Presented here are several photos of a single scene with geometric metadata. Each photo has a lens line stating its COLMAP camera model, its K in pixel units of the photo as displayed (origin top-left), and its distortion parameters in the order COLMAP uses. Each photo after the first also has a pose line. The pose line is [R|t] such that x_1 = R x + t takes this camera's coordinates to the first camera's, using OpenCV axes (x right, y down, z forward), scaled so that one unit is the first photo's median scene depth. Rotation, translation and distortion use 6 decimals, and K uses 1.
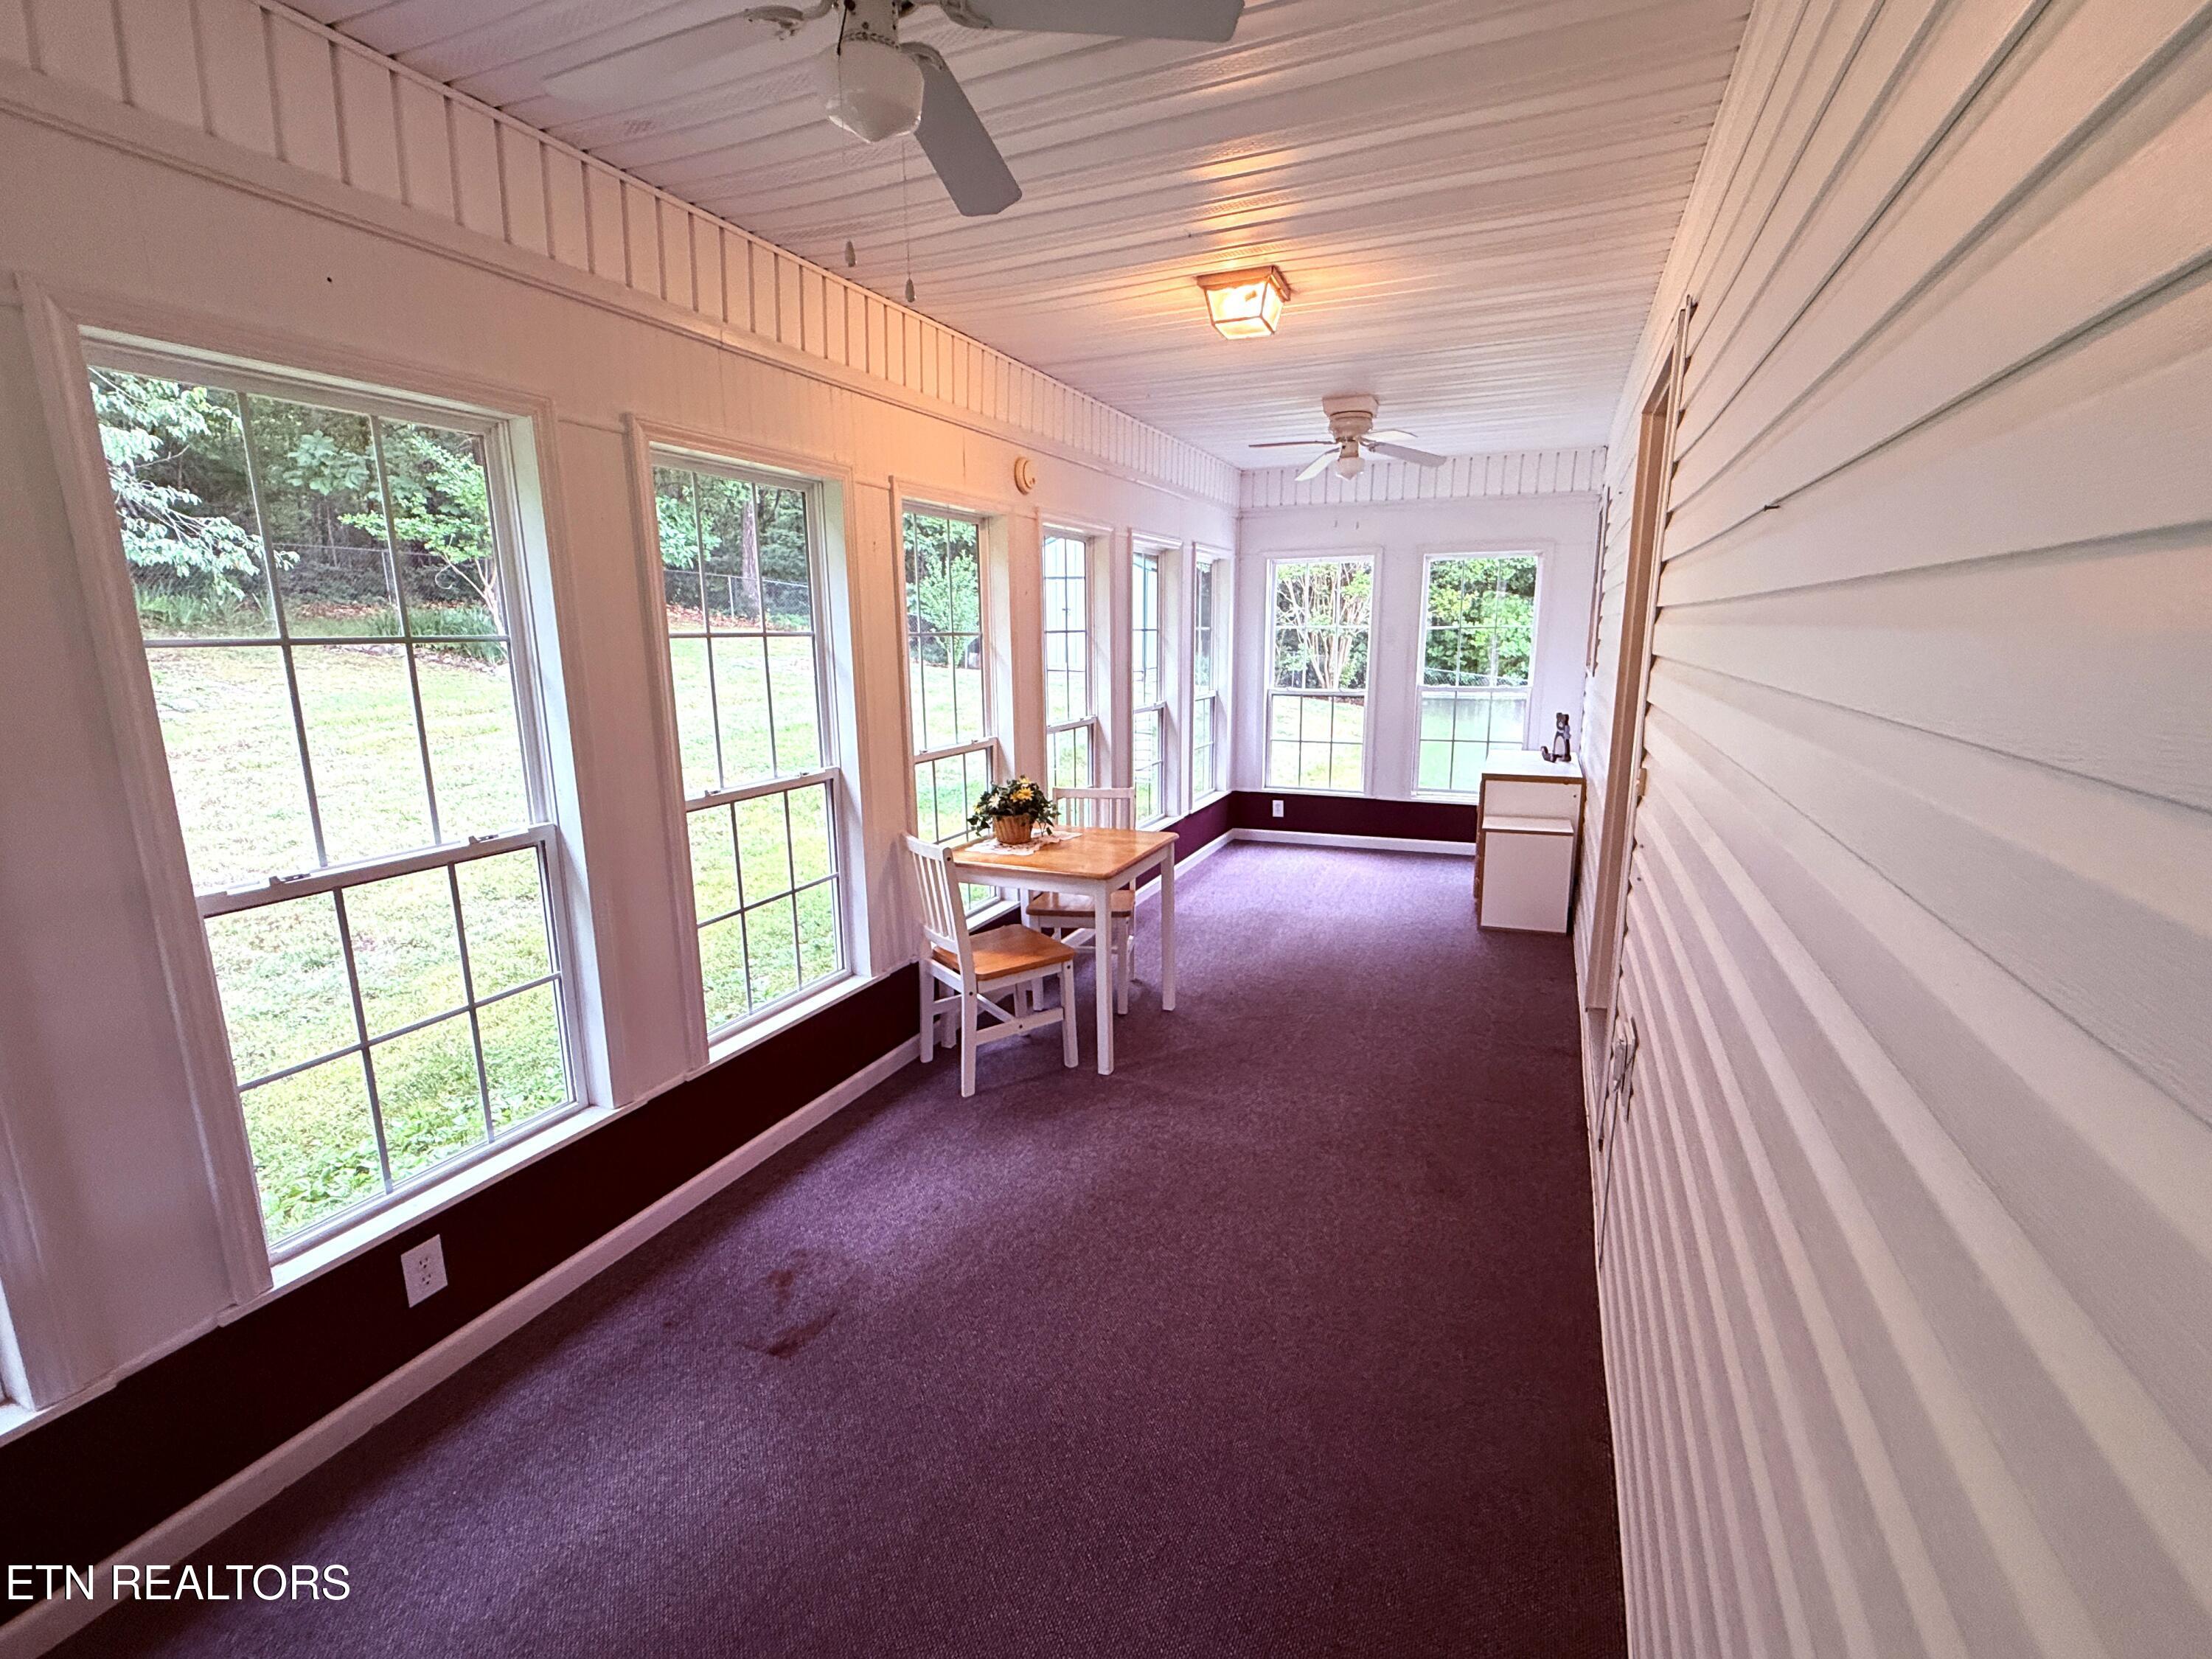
lens RADIAL K [[1021.0, 0, 1106.0], [0, 1021.0, 829.5], [0, 0, 1]] dist [-0.000203, 0.000087]
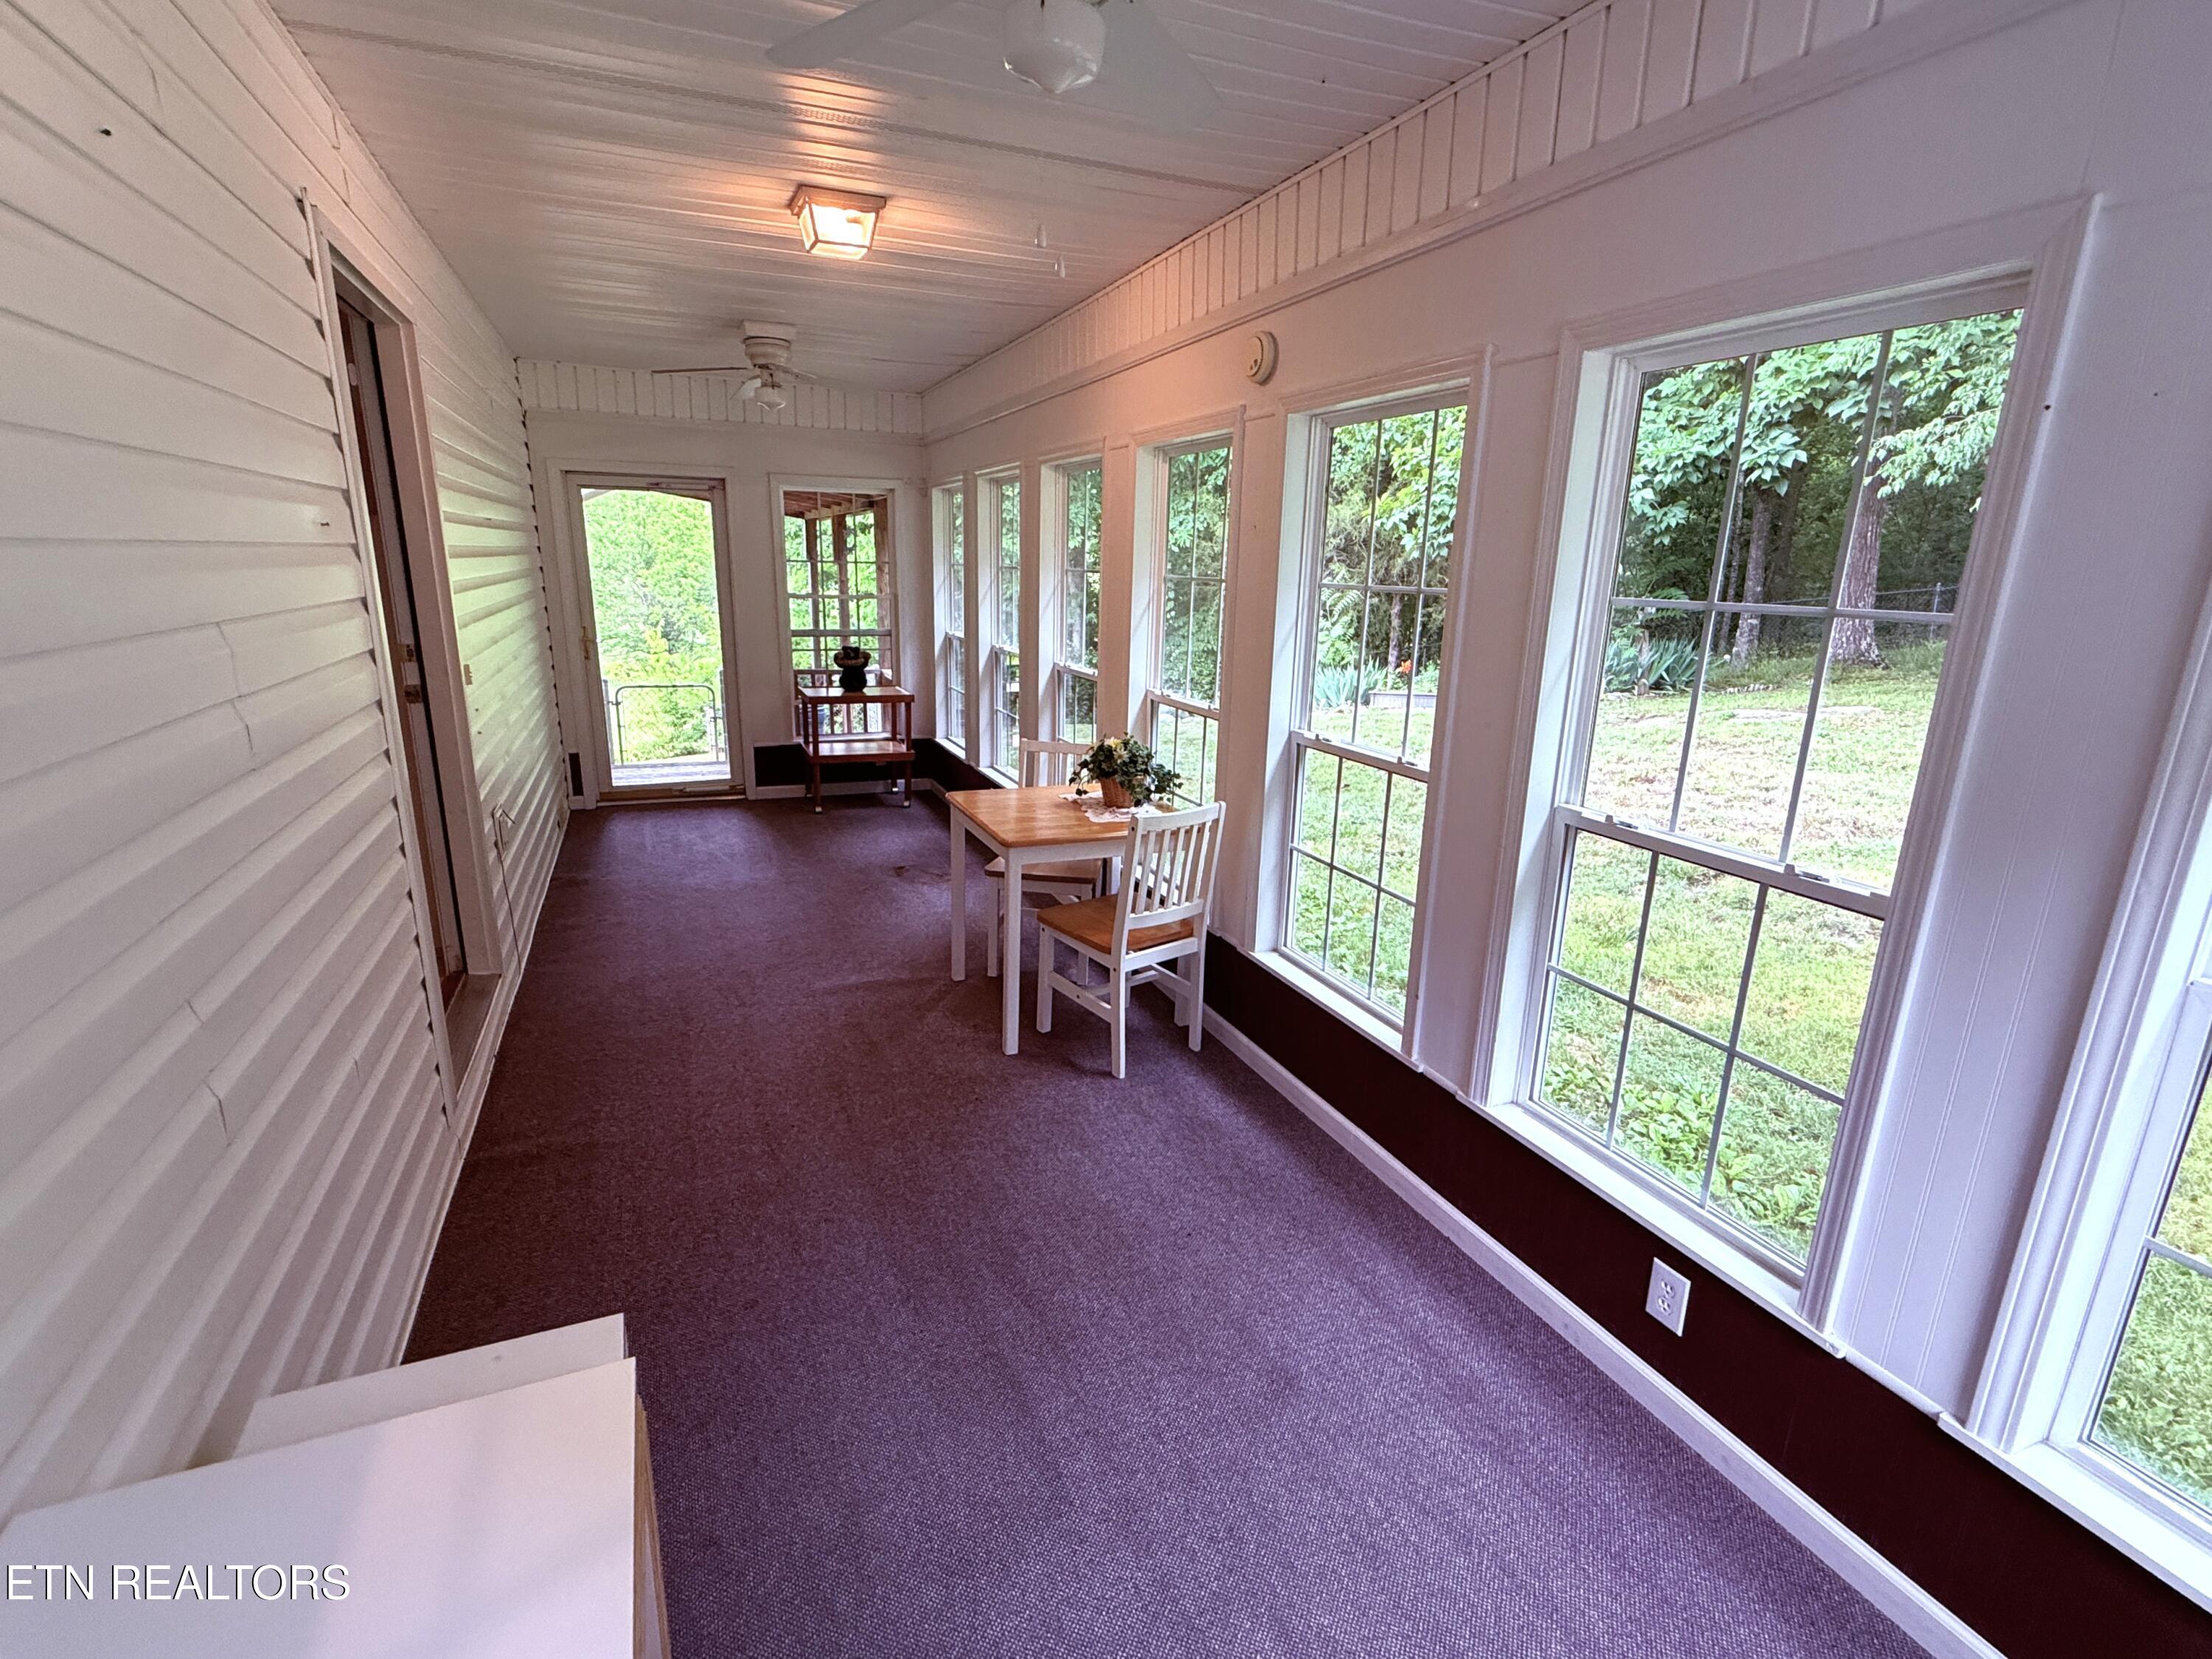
lens RADIAL K [[1021.0, 0, 1106.0], [0, 1021.0, 829.5], [0, 0, 1]] dist [-0.000203, 0.000087]
pose [[-0.683801, 0.116137, -0.720367, 0.452789], [-0.219698, 0.908669, 0.355041, -0.235432], [0.695808, 0.401041, -0.595833, 1.319179]]
